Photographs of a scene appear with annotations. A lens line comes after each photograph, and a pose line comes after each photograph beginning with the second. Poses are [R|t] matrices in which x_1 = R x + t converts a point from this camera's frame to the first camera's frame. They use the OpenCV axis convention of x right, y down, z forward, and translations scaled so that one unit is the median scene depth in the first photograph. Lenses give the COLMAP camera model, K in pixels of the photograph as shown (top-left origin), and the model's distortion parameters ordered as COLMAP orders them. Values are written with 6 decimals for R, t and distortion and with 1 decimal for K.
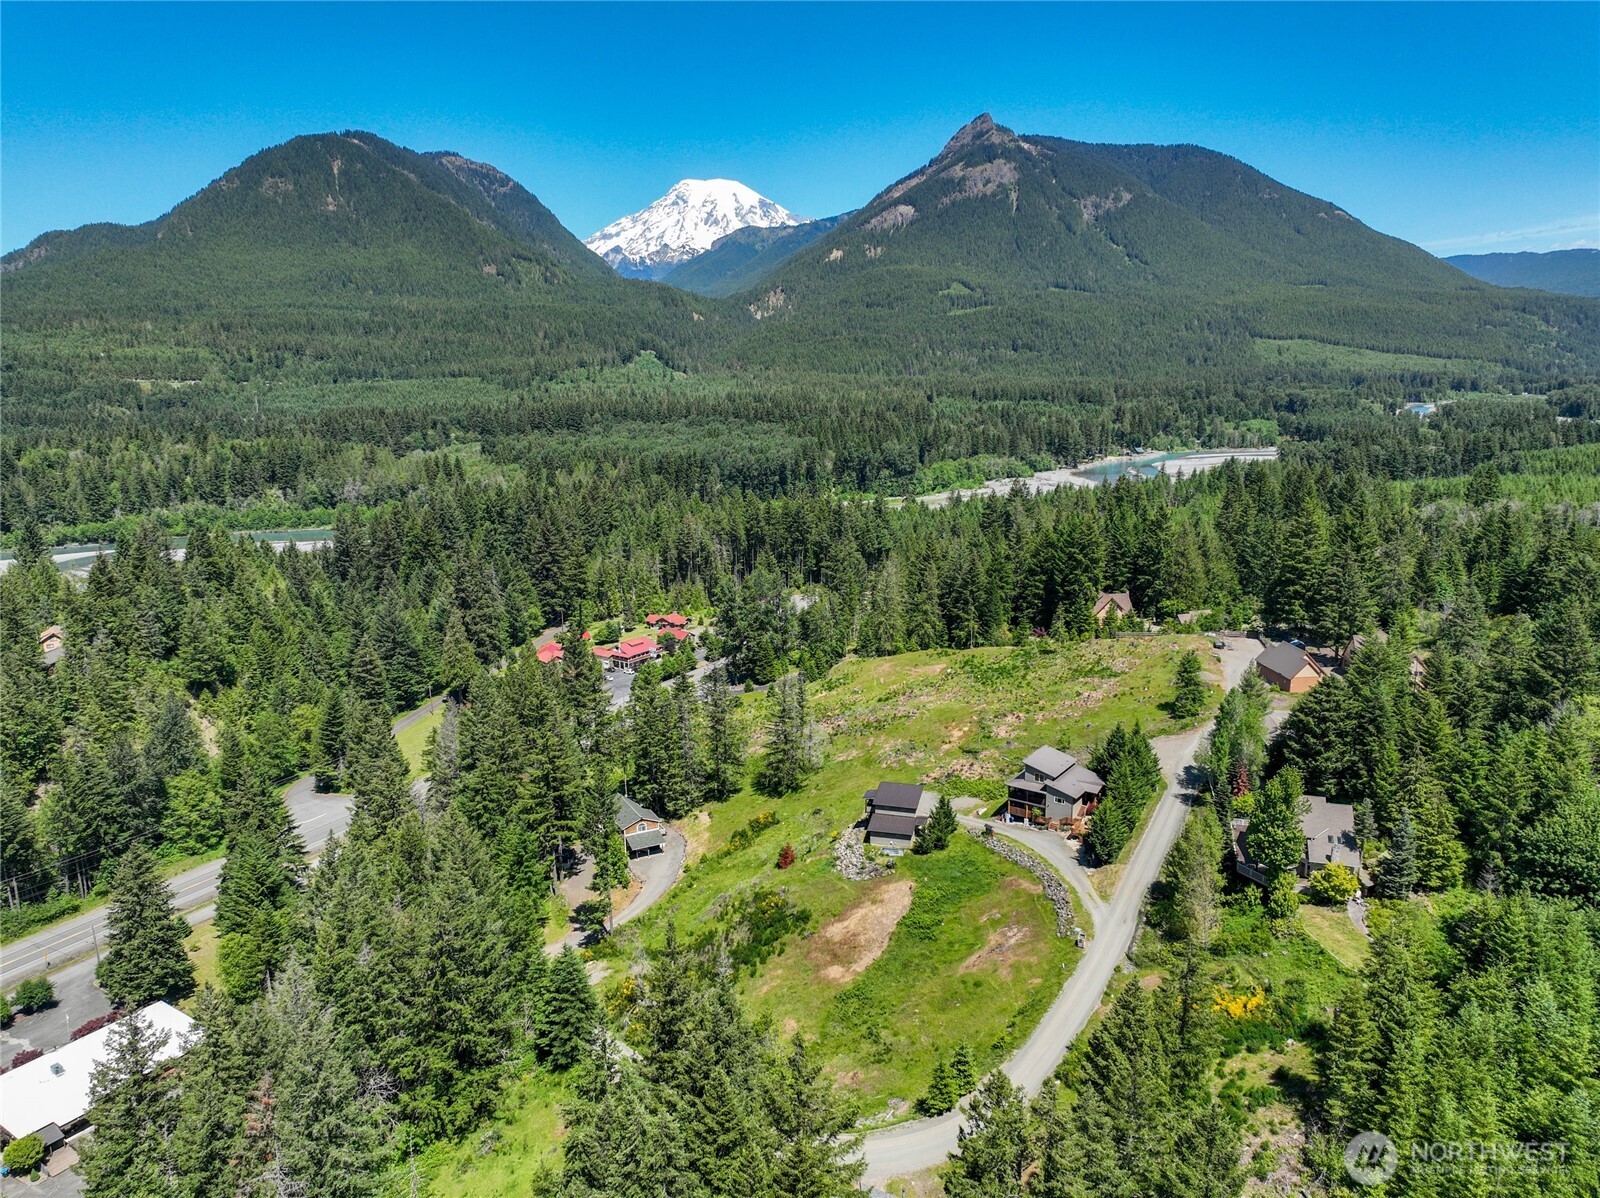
lens RADIAL K [[1125.1, 0, 800.0], [0, 1125.1, 599.0], [0, 0, 1]] dist [-0.004791, 0.021907]
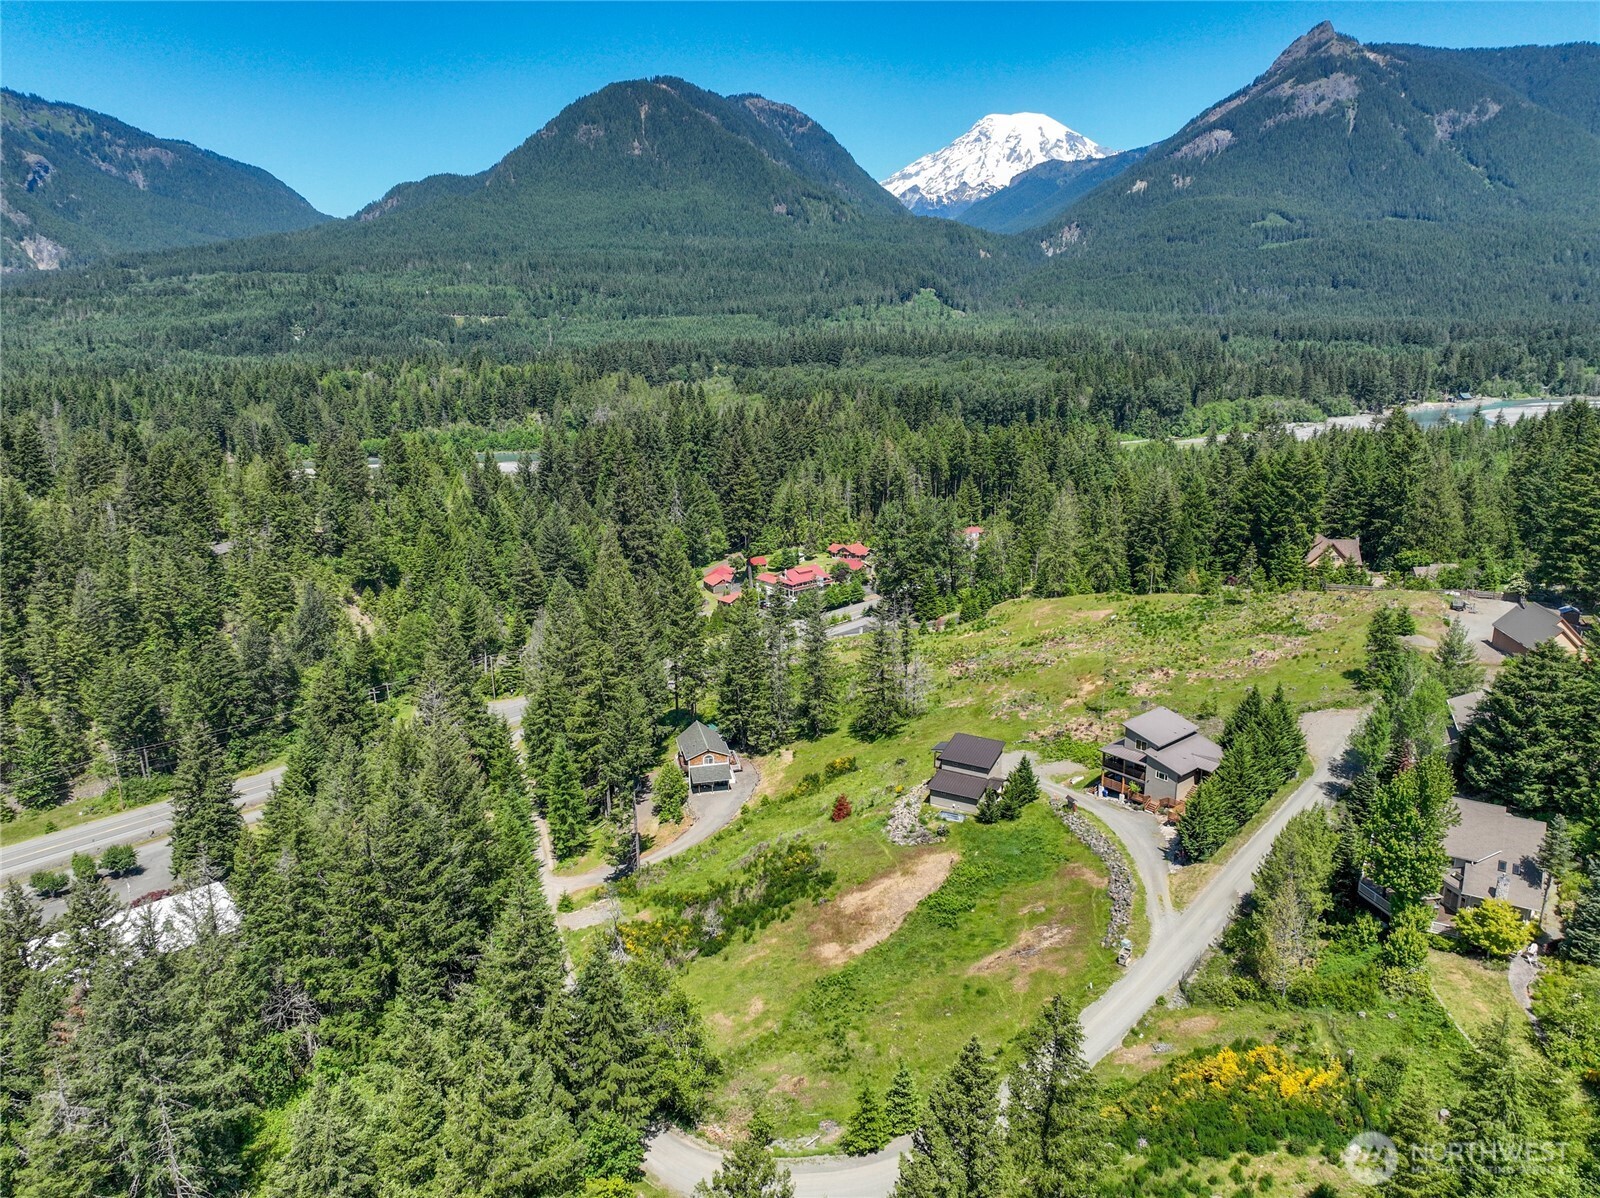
lens RADIAL K [[1125.1, 0, 800.0], [0, 1125.1, 599.0], [0, 0, 1]] dist [-0.004791, 0.021907]
pose [[0.968018, 0.063990, -0.242582, 0.097422], [-0.052337, 0.997158, 0.054187, 0.014448], [0.245360, -0.039758, 0.968616, 0.100199]]
